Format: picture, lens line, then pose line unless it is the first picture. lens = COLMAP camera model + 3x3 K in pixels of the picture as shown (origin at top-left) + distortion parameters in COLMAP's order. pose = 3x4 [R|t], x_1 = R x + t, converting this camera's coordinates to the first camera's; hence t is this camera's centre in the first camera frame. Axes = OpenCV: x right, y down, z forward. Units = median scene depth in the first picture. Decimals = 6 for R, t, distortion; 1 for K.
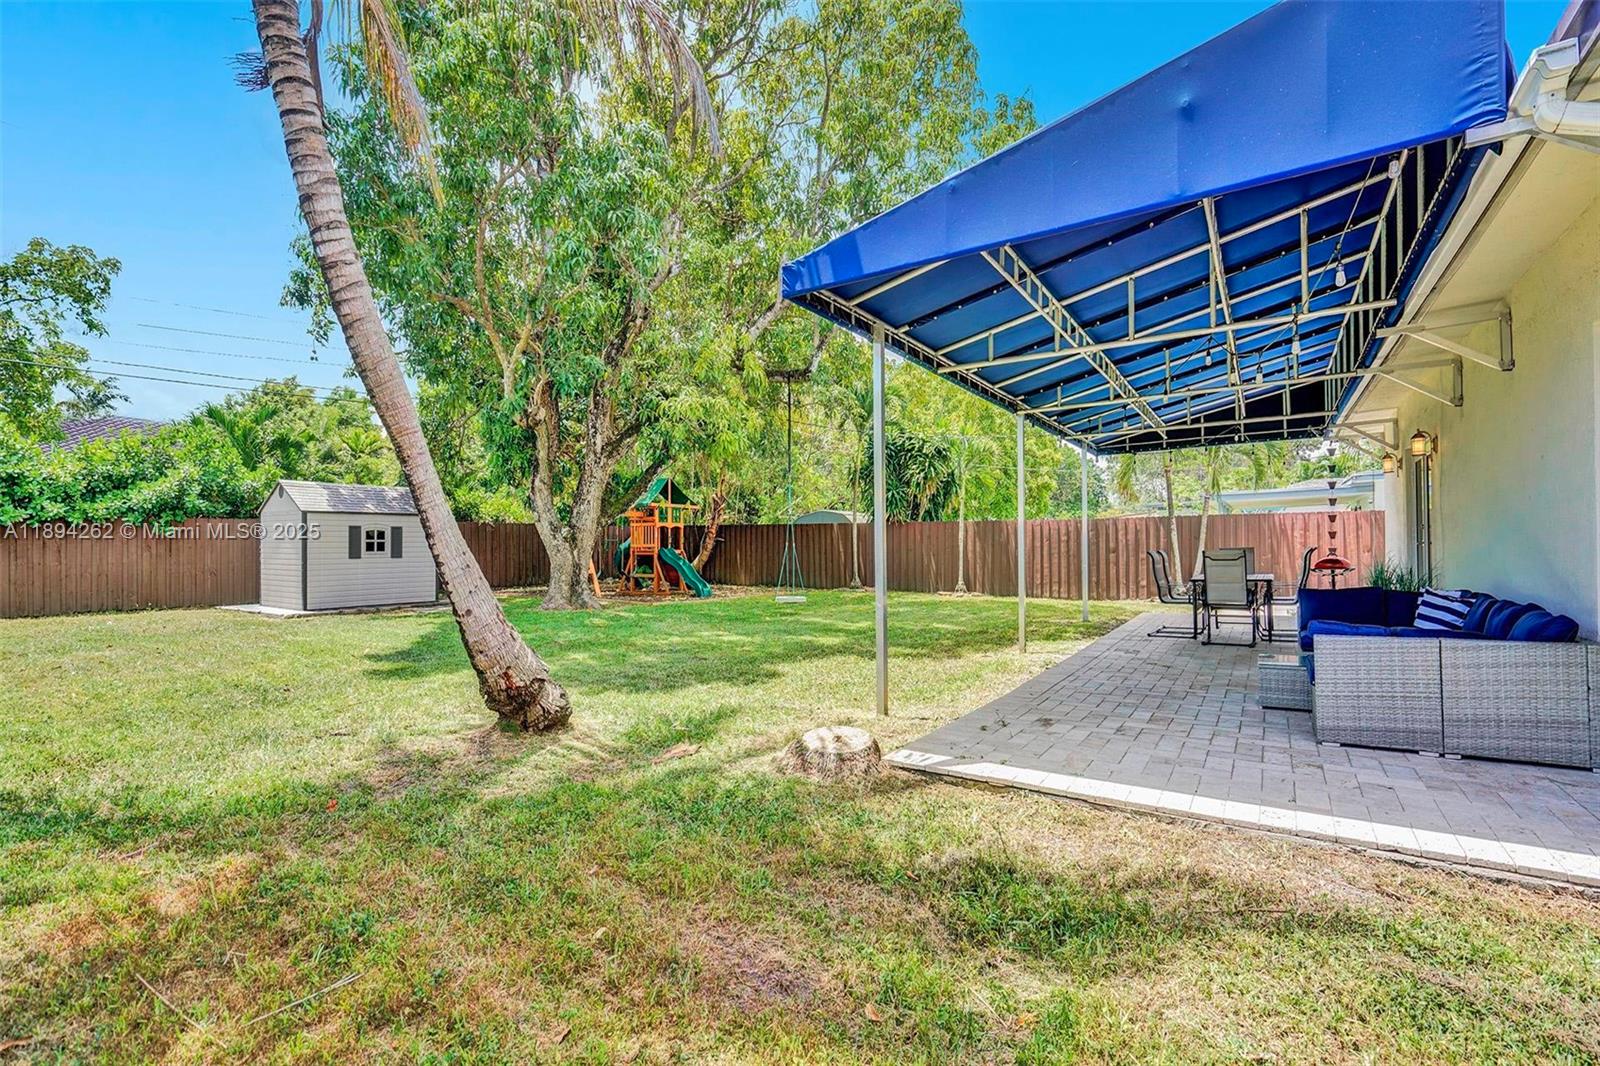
lens RADIAL K [[733.1, 0, 816.5], [0, 733.1, 533.7], [0, 0, 1]] dist [-0.005108, 0.002570]
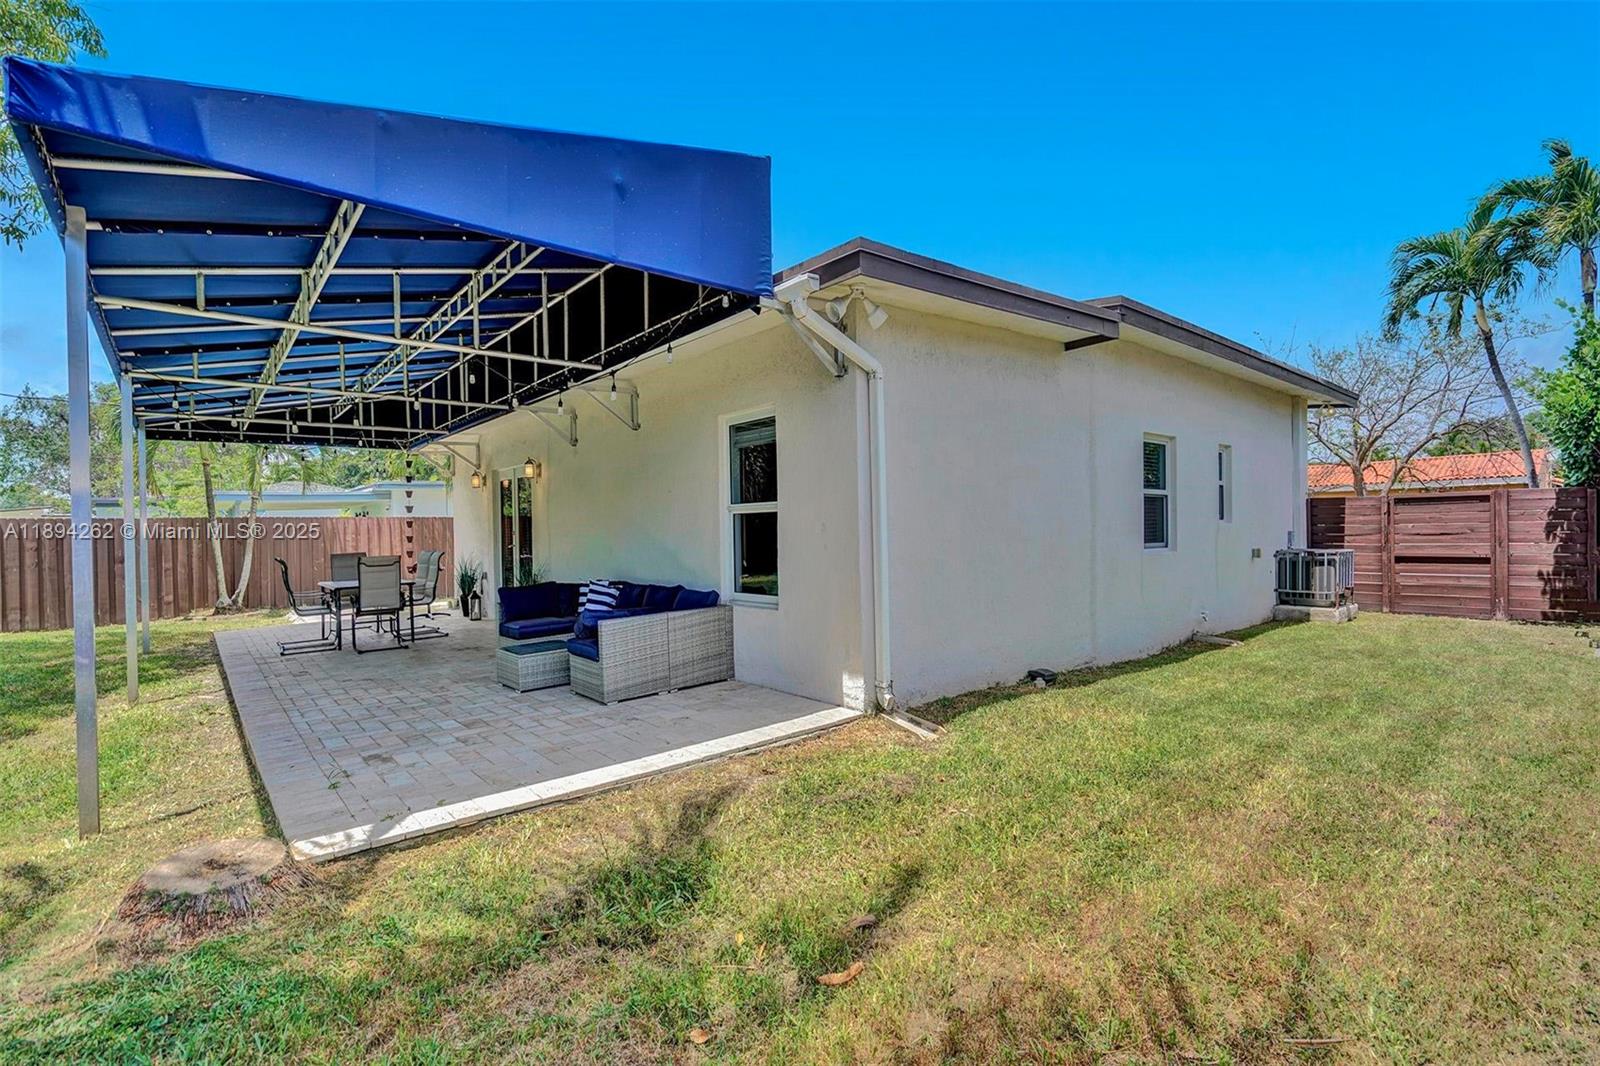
lens RADIAL K [[733.1, 0, 787.2], [0, 733.1, 536.2], [0, 0, 1]] dist [-0.005108, 0.002570]
pose [[0.278241, -0.003393, 0.960505, -0.381438], [0.000649, 0.999994, 0.003344, -0.011345], [-0.960511, -0.000307, 0.278242, 0.278276]]
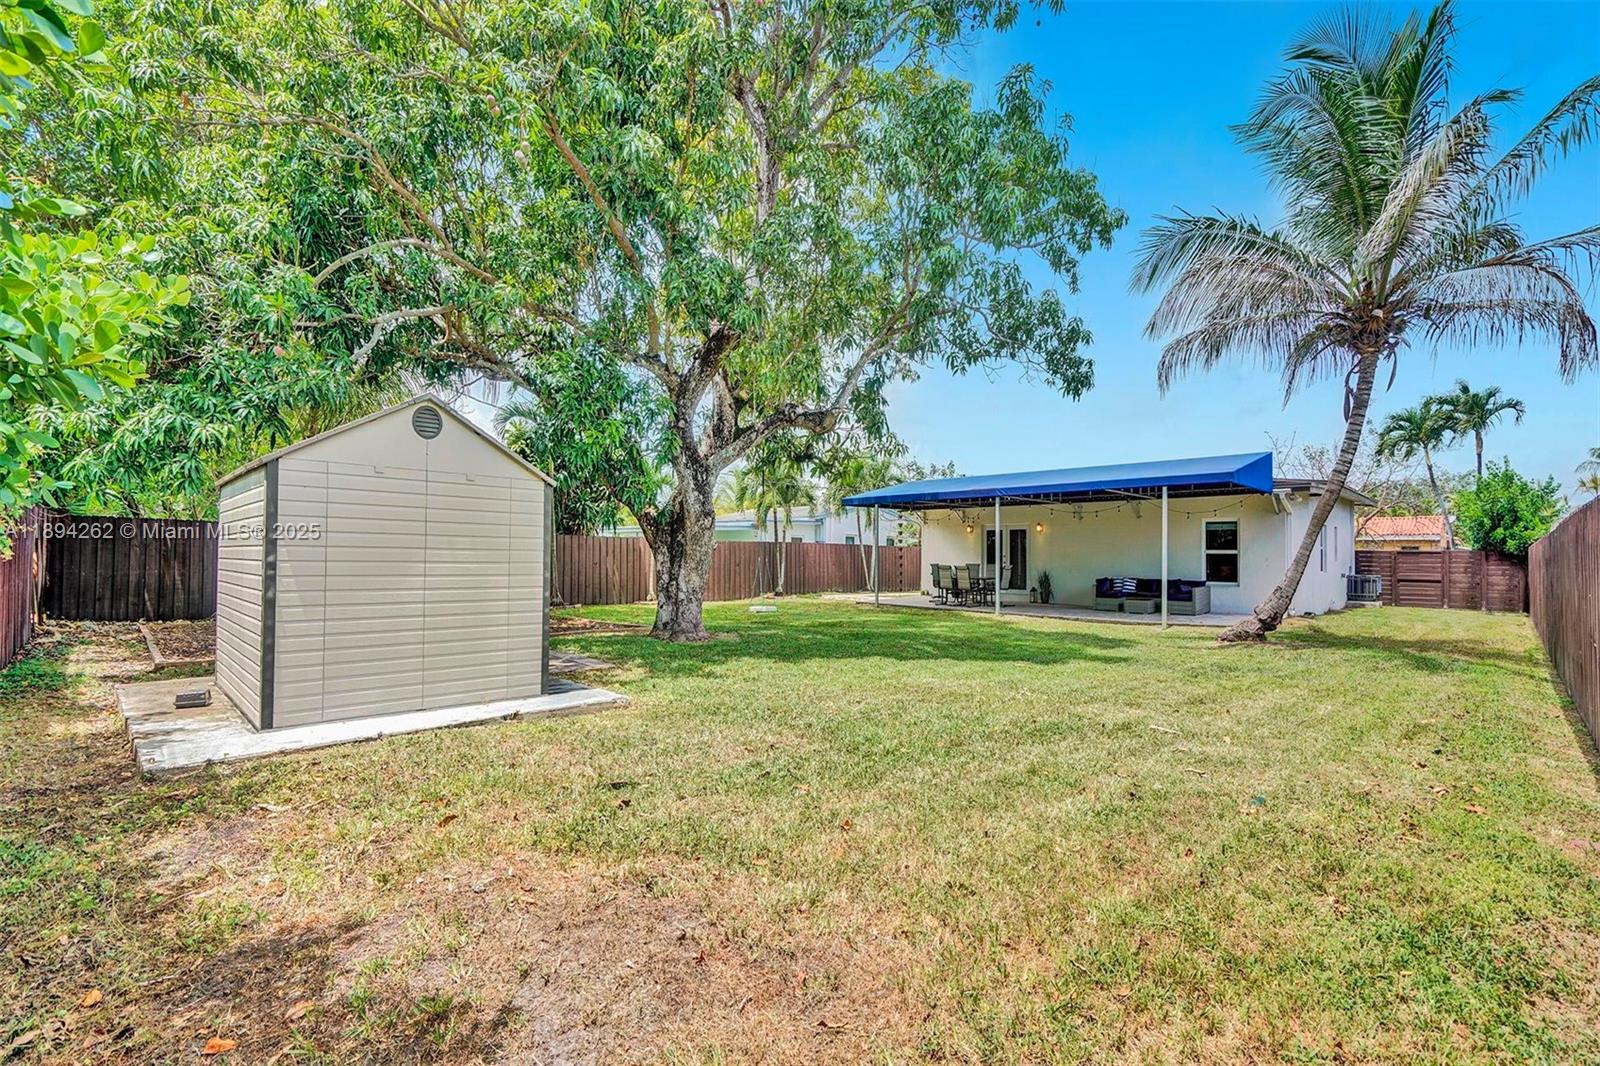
lens RADIAL K [[733.1, 0, 804.7], [0, 733.1, 540.8], [0, 0, 1]] dist [-0.005108, 0.002570]
pose [[0.180616, 0.027363, 0.983173, -2.945802], [-0.030215, 0.999296, -0.022261, 0.027931], [-0.983089, -0.025686, 0.181316, 1.948354]]
